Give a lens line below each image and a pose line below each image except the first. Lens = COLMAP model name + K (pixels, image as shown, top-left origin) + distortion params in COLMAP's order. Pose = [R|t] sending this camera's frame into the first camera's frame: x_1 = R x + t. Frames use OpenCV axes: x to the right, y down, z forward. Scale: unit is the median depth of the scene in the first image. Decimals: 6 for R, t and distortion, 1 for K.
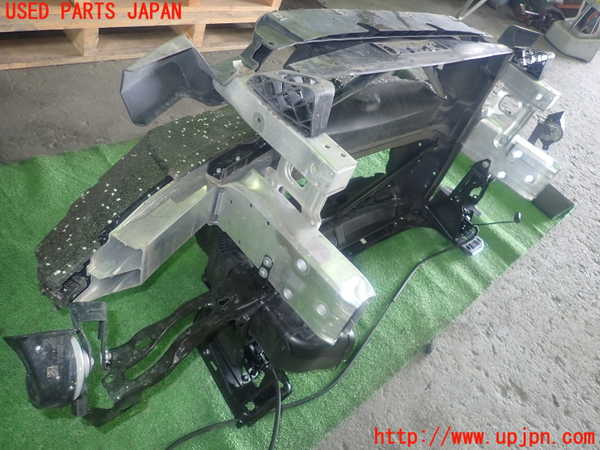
lens RADIAL K [[446.4, 0, 300.0], [0, 446.4, 225.0], [0, 0, 1]] dist [-0.011545, -0.000964]
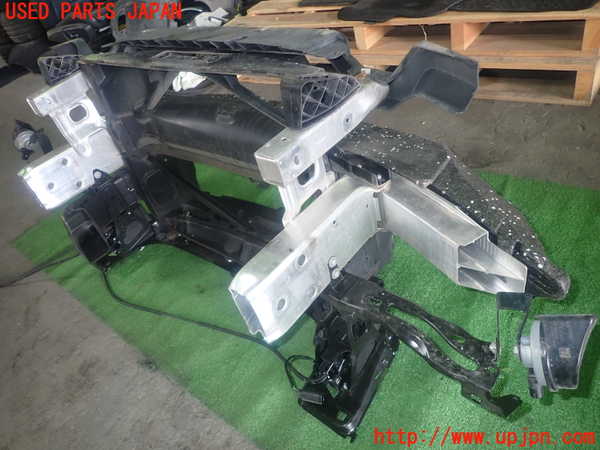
lens RADIAL K [[446.4, 0, 300.0], [0, 446.4, 225.0], [0, 0, 1]] dist [-0.011545, -0.000964]
pose [[0.056317, 0.327924, -0.943024, 0.899131], [-0.478567, 0.837814, 0.262758, -0.306330], [0.876243, 0.436502, 0.204116, 0.779679]]
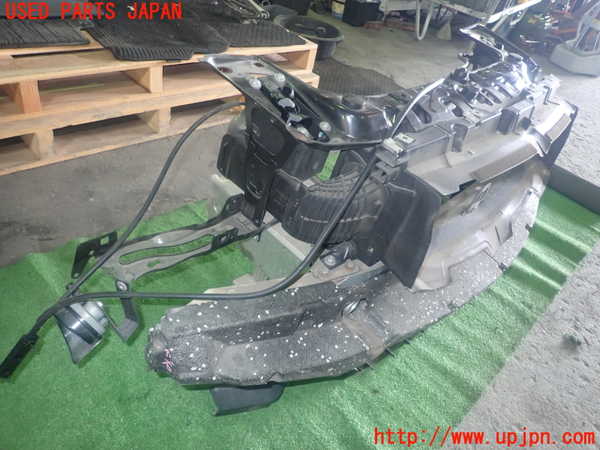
lens RADIAL K [[446.4, 0, 300.0], [0, 446.4, 225.0], [0, 0, 1]] dist [-0.011545, -0.000964]
pose [[0.988315, -0.145070, -0.046787, -0.113198], [0.137437, 0.980842, -0.138054, 0.060001], [0.065918, 0.130011, 0.989319, -0.077407]]
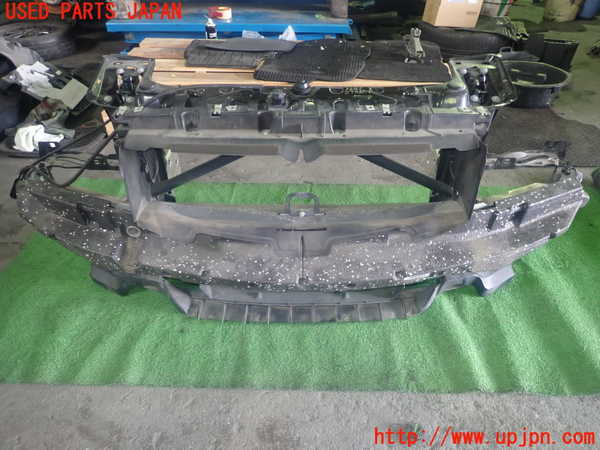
lens RADIAL K [[446.4, 0, 300.0], [0, 446.4, 225.0], [0, 0, 1]] dist [-0.011545, -0.000964]
pose [[0.687488, 0.121775, -0.715913, 0.692043], [-0.332023, 0.929475, -0.160739, 0.106479], [0.645849, 0.348206, 0.679434, 0.151183]]
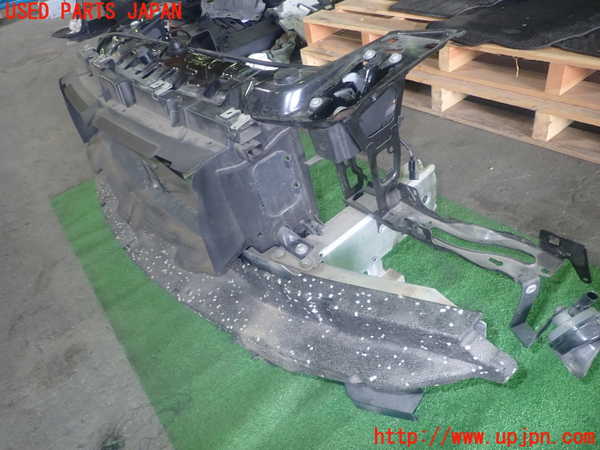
lens RADIAL K [[446.4, 0, 300.0], [0, 446.4, 225.0], [0, 0, 1]] dist [-0.011545, -0.000964]
pose [[-0.142603, 0.343400, -0.928300, 0.794103], [-0.609290, 0.708666, 0.355750, -0.378152], [0.780019, 0.616335, 0.108172, 0.807943]]
